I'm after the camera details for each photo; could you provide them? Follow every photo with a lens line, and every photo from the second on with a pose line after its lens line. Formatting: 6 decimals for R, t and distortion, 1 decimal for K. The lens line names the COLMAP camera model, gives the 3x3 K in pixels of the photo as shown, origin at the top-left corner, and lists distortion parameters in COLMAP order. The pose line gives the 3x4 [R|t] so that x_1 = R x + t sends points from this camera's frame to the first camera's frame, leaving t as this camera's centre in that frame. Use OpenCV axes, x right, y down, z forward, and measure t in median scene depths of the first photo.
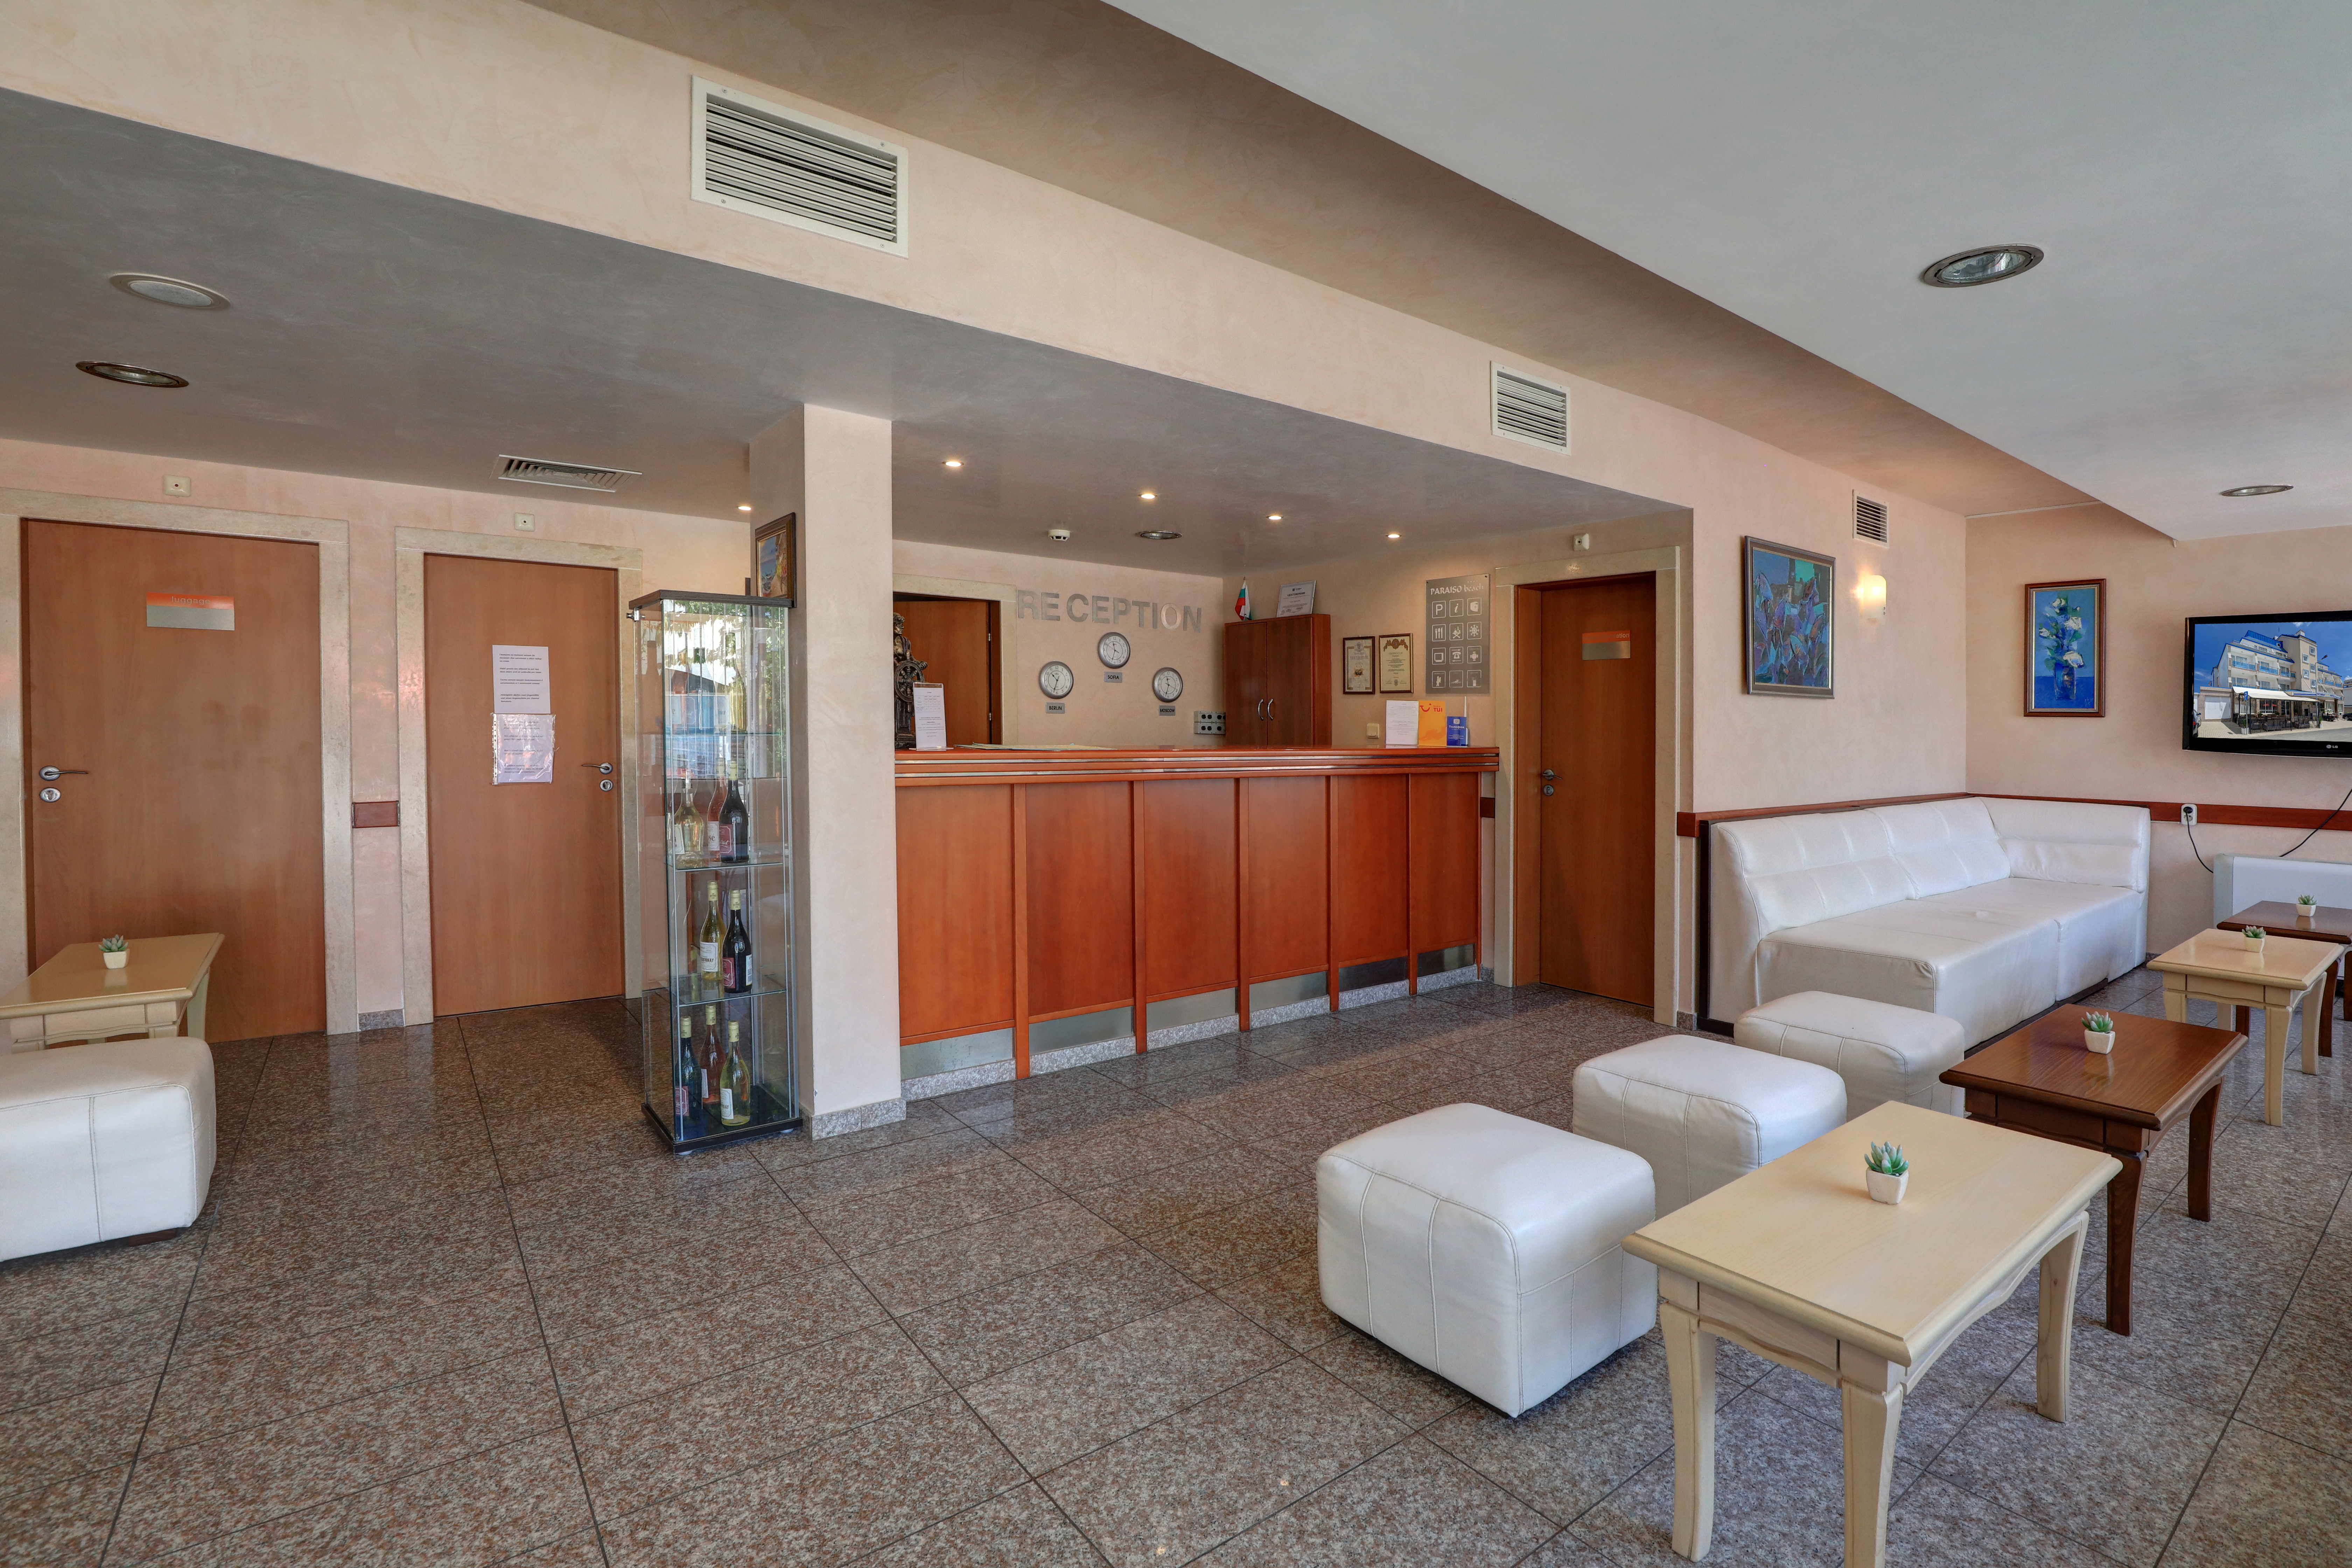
lens RADIAL K [[1062.0, 0, 1176.0], [0, 1062.0, 784.0], [0, 0, 1]] dist [-0.000075, -0.000040]
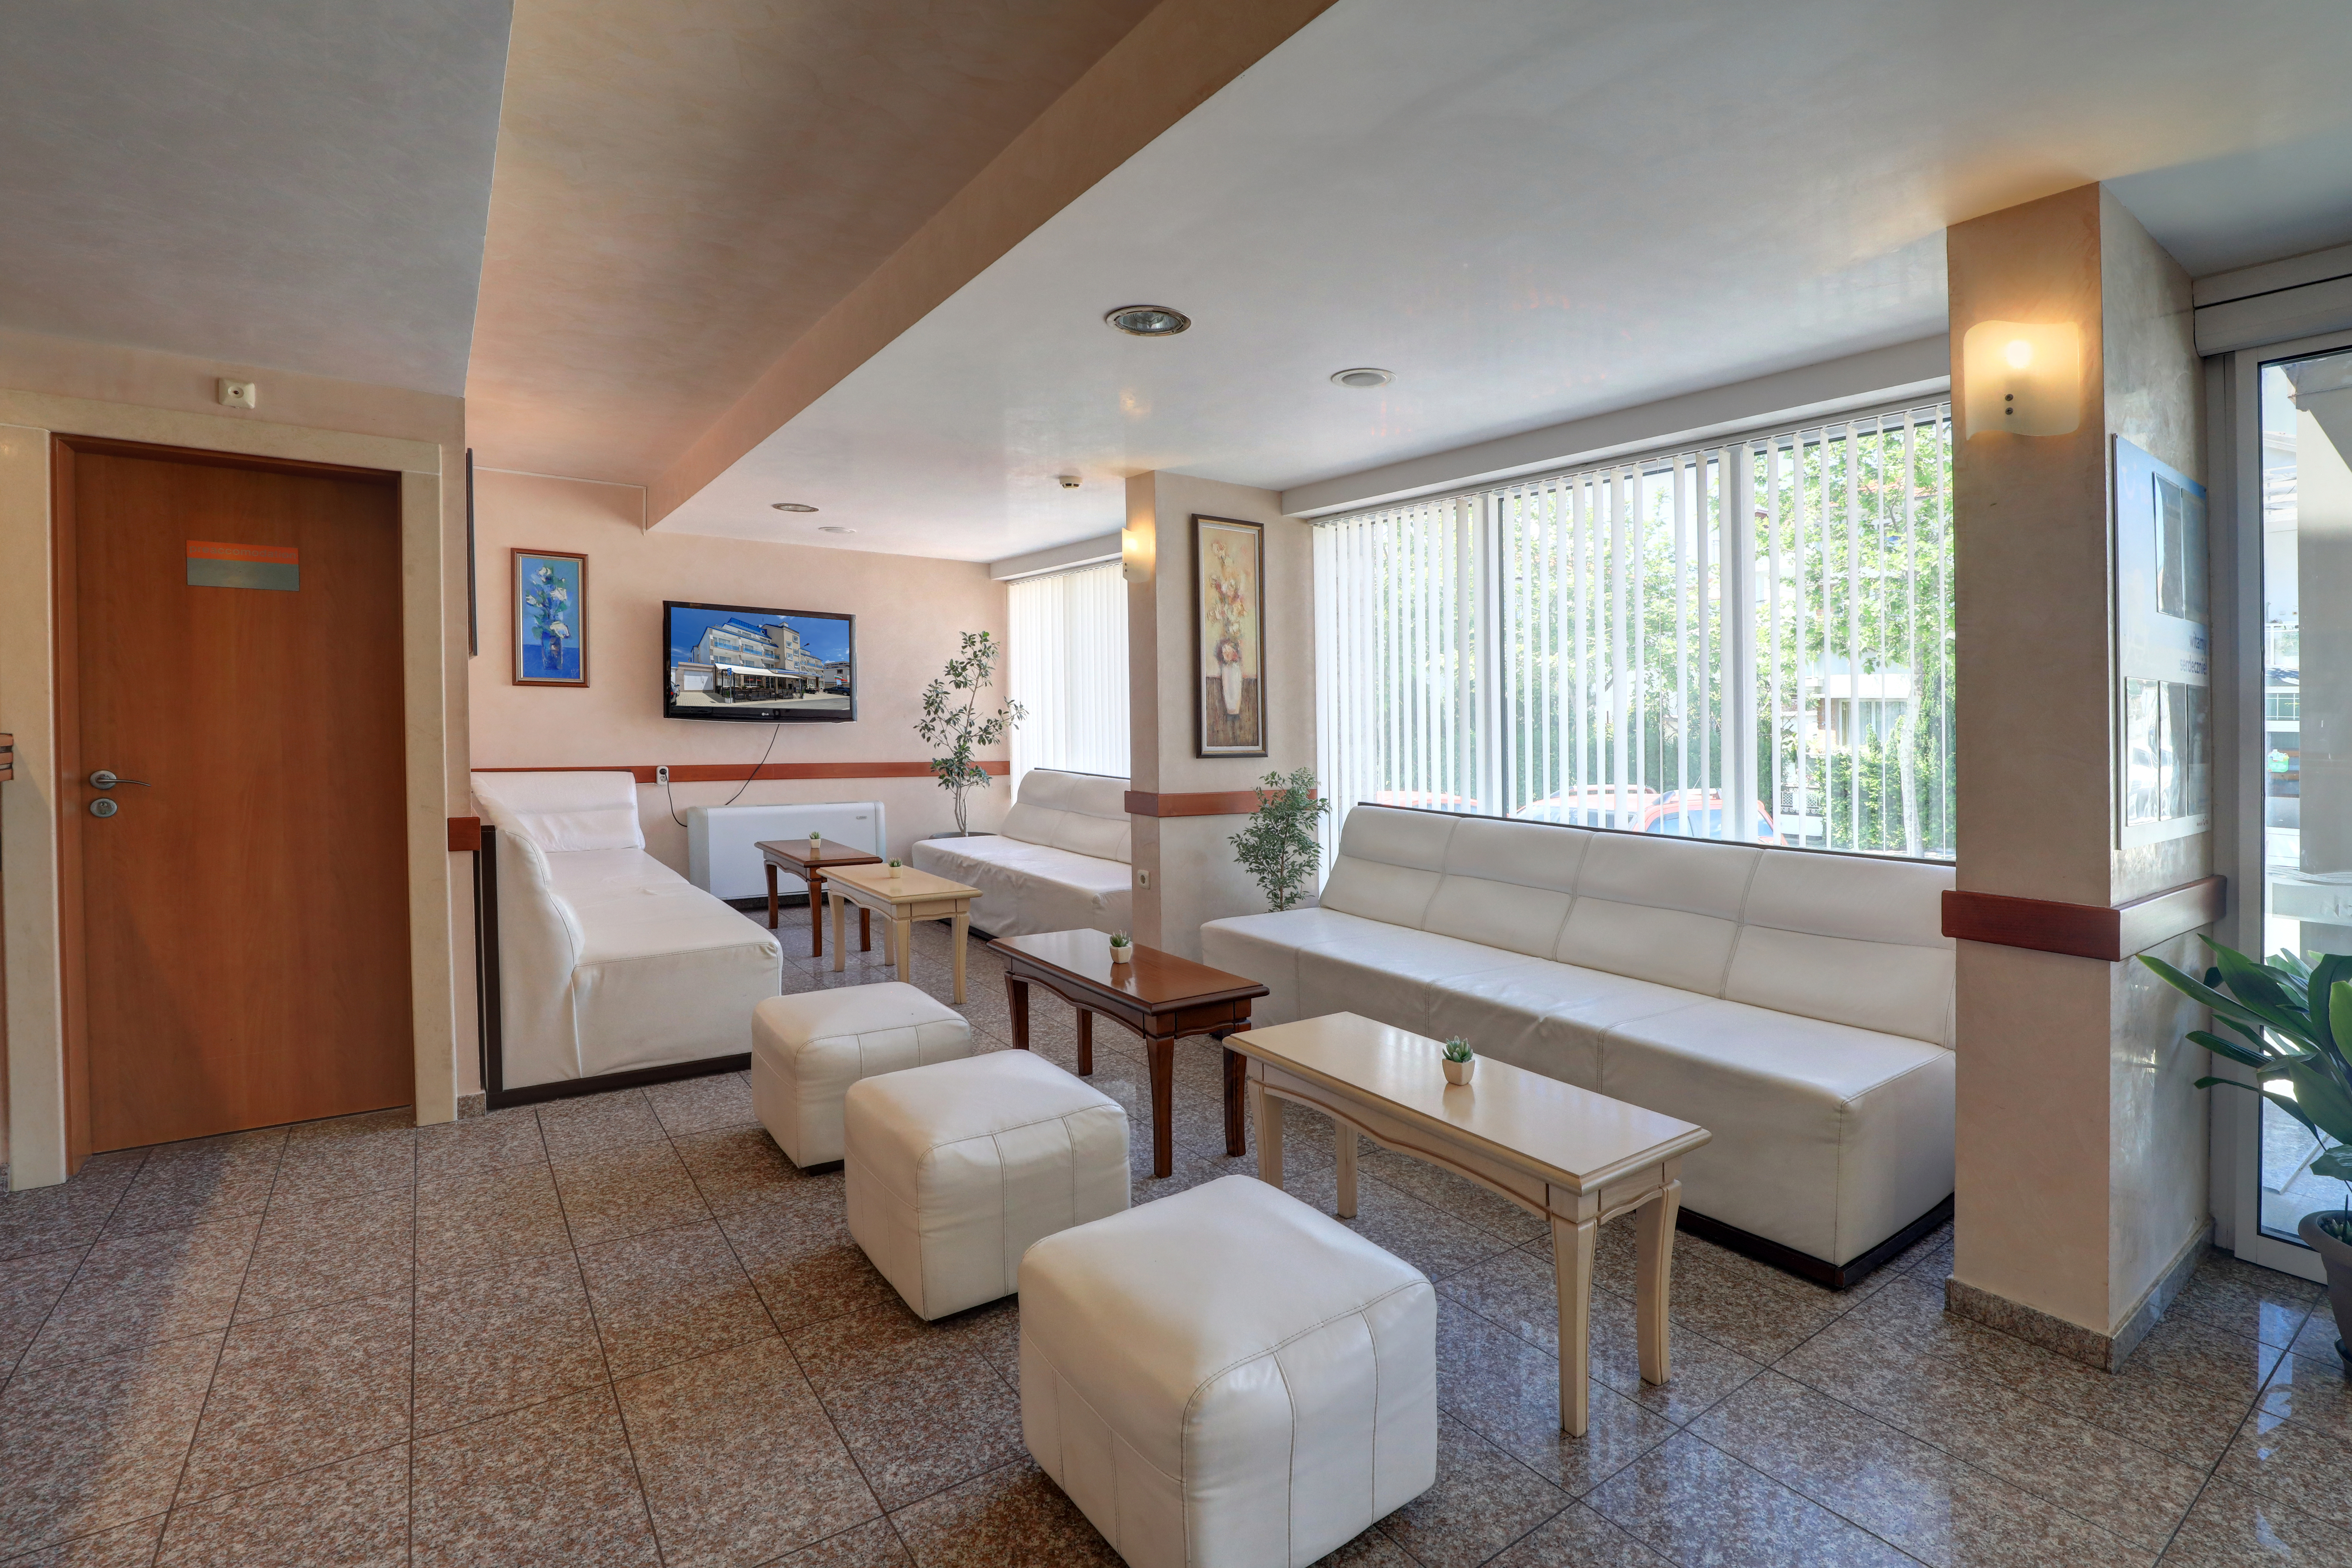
lens RADIAL K [[1133.9, 0, 1180.6], [0, 1133.9, 703.8], [0, 0, 1]] dist [-0.000902, -0.000218]
pose [[0.049096, -0.004225, 0.998785, -0.234730], [0.046887, 0.998898, 0.001921, -0.025270], [-0.997693, 0.046736, 0.049240, 0.425230]]
